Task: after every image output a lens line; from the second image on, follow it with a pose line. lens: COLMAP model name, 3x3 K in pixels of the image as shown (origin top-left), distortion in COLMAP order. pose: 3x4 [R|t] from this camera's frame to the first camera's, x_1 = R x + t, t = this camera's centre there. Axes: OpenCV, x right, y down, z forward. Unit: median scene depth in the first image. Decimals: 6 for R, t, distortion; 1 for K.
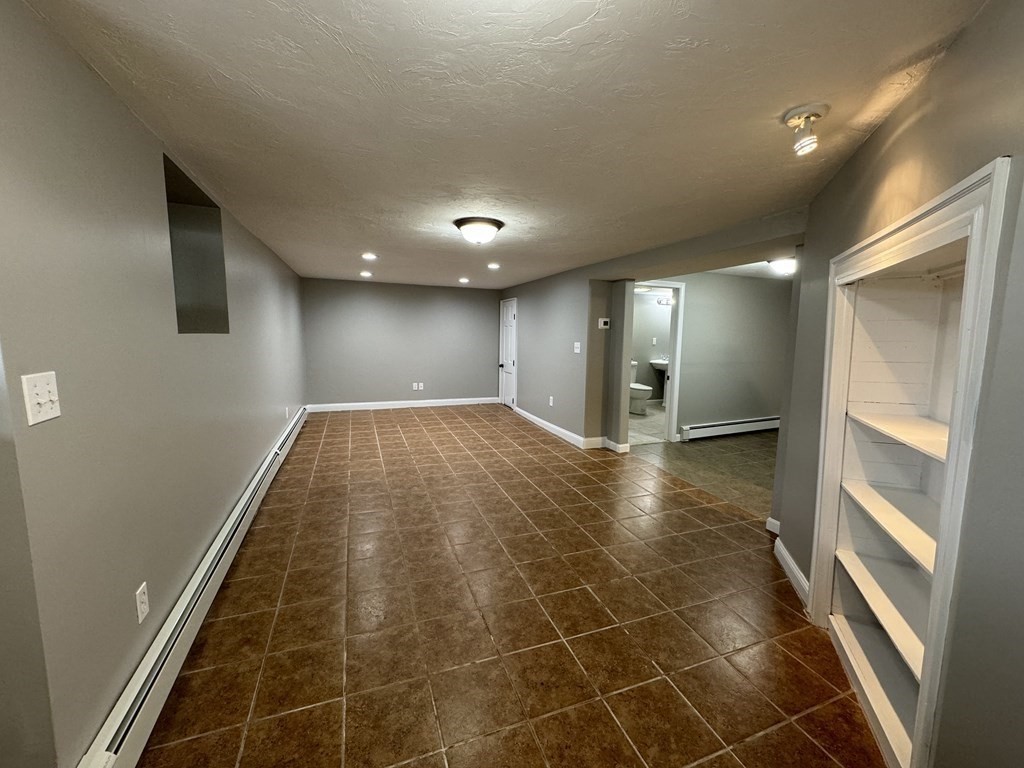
lens RADIAL K [[406.6, 0, 514.1], [0, 406.6, 380.9], [0, 0, 1]] dist [-0.003211, 0.000347]
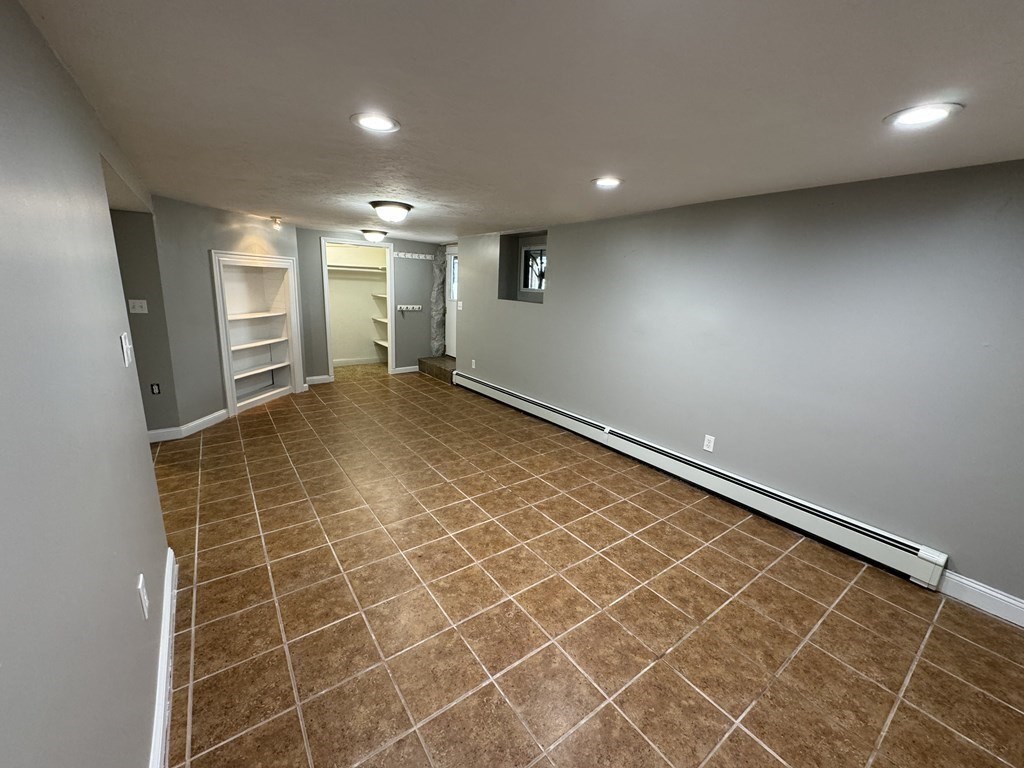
lens RADIAL K [[406.6, 0, 510.2], [0, 406.6, 384.7], [0, 0, 1]] dist [-0.003211, 0.000347]
pose [[-0.967351, 0.003762, -0.253413, -0.073137], [-0.086800, 0.934502, 0.345213, -0.204444], [0.238114, 0.355939, -0.903665, 1.433362]]
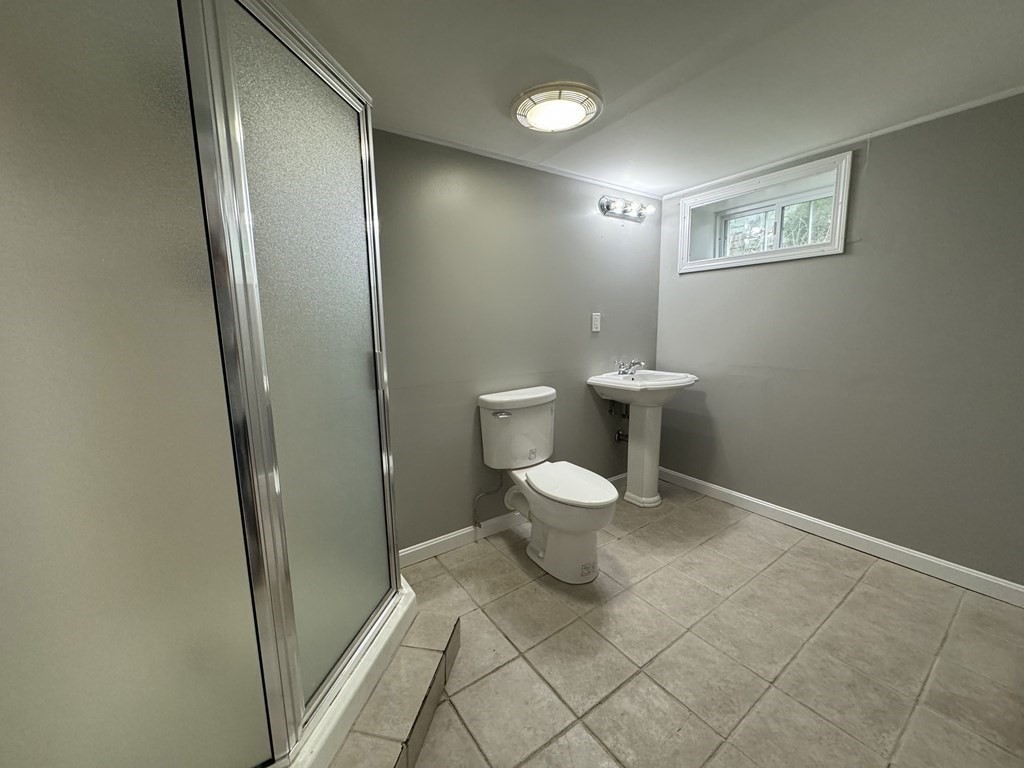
lens RADIAL K [[406.6, 0, 510.4], [0, 406.6, 378.9], [0, 0, 1]] dist [-0.003211, 0.000347]
pose [[0.974554, -0.067474, 0.213755, 0.320142], [0.063323, 0.997649, 0.026216, -0.103846], [-0.215021, -0.012013, 0.976535, 1.108096]]
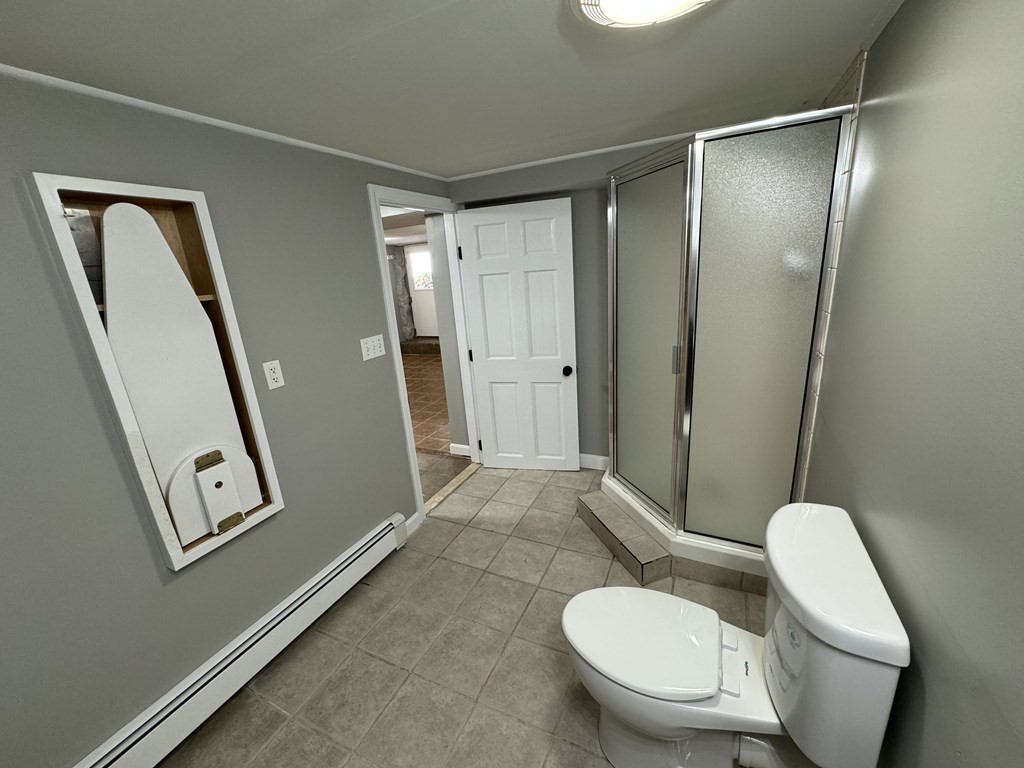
lens RADIAL K [[406.6, 0, 508.9], [0, 406.6, 385.3], [0, 0, 1]] dist [-0.003211, 0.000347]
pose [[-0.747352, 0.224005, -0.625529, 0.647725], [-0.016395, 0.934951, 0.354398, -0.215144], [0.664226, 0.275116, -0.695065, 1.574610]]
